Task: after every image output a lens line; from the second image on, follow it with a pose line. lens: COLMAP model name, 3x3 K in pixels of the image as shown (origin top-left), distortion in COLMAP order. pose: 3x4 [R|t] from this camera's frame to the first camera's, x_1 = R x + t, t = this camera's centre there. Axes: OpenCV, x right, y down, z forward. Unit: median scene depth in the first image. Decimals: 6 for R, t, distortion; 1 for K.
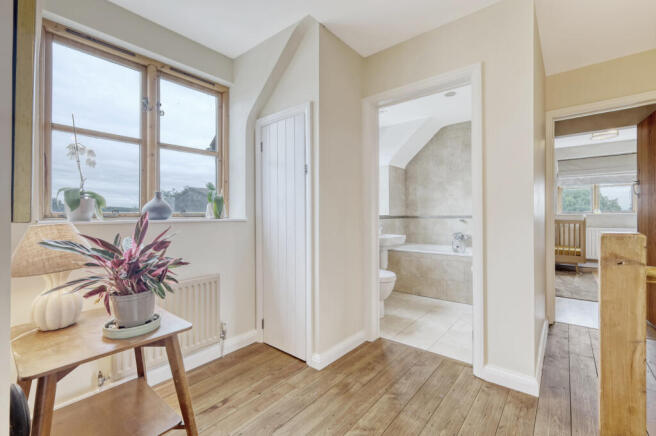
lens RADIAL K [[288.0, 0, 328.0], [0, 288.0, 218.0], [0, 0, 1]] dist [0.000237, 0.000049]
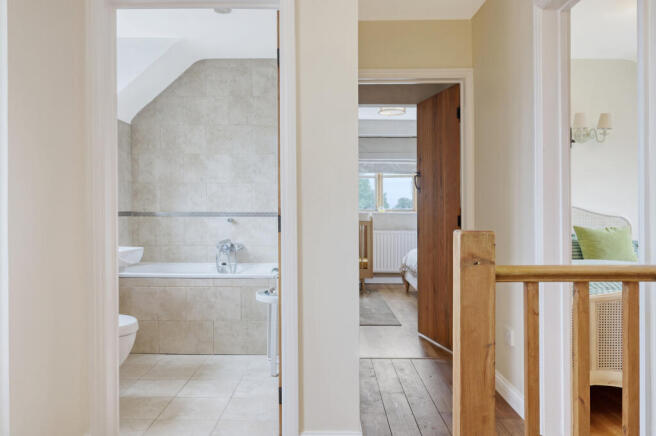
lens RADIAL K [[538.6, 0, 328.0], [0, 538.6, 218.0], [0, 0, 1]] dist [-0.001361, -0.000945]
pose [[0.769275, 0.004617, 0.638902, -0.100757], [-0.004992, 0.999987, -0.001216, 0.003951], [-0.638899, -0.002254, 0.769288, -0.003910]]
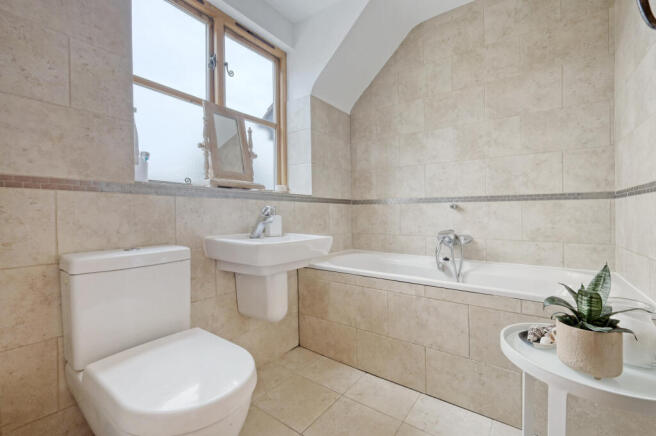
lens RADIAL K [[278.7, 0, 328.0], [0, 278.7, 218.0], [0, 0, 1]] dist [-0.001518, -0.000086]
pose [[0.997716, 0.003287, 0.067470, 0.213245], [-0.003587, 0.999984, 0.004322, 0.027054], [-0.067455, -0.004554, 0.997712, 0.530294]]
